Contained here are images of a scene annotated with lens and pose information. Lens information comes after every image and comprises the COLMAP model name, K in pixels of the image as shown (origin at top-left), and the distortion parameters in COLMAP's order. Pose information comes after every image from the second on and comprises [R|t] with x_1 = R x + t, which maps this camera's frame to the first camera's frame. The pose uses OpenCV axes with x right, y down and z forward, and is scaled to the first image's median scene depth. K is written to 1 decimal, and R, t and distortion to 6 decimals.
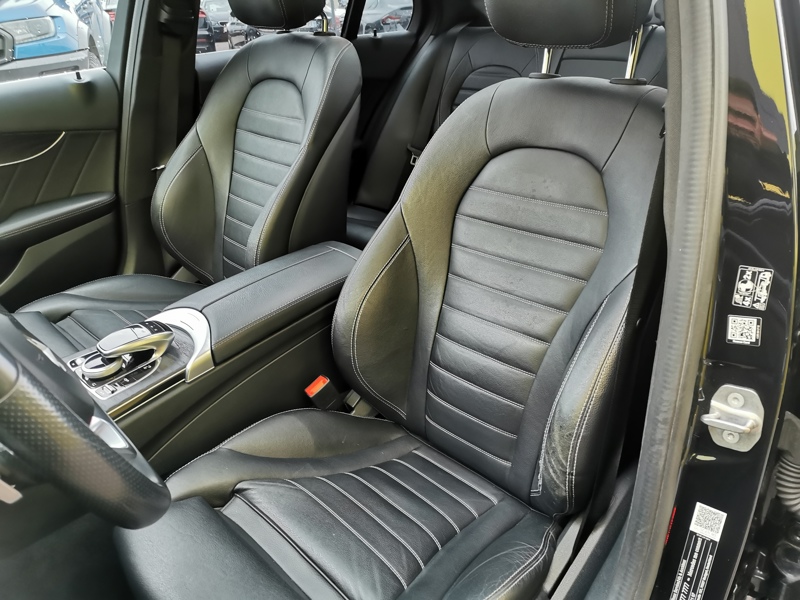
lens RADIAL K [[625.9, 0, 397.3], [0, 625.9, 301.8], [0, 0, 1]] dist [0.014406, 0.000636]
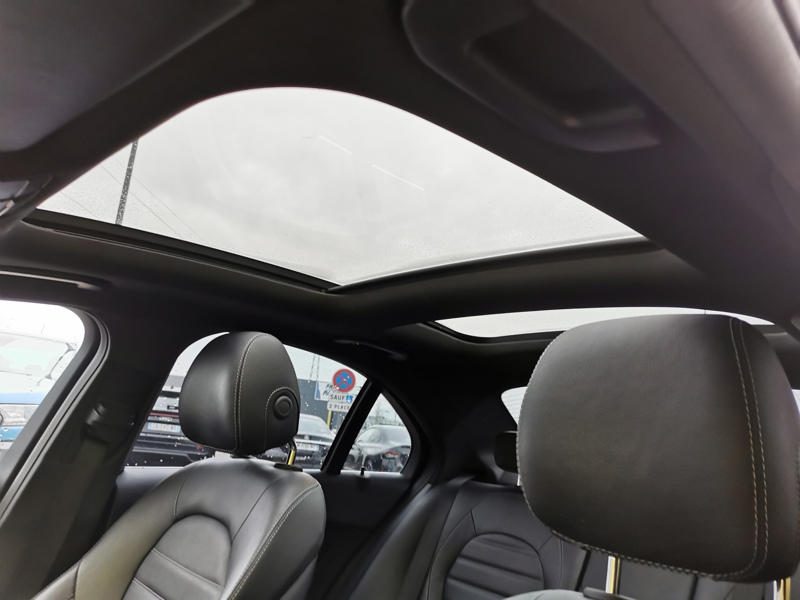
lens RADIAL K [[625.9, 0, 397.3], [0, 625.9, 301.8], [0, 0, 1]] dist [0.014406, 0.000636]
pose [[0.989914, 0.136551, -0.037739, 0.014623], [-0.130963, 0.780435, -0.611368, -0.122183], [-0.054030, 0.610144, 0.790446, 0.242179]]
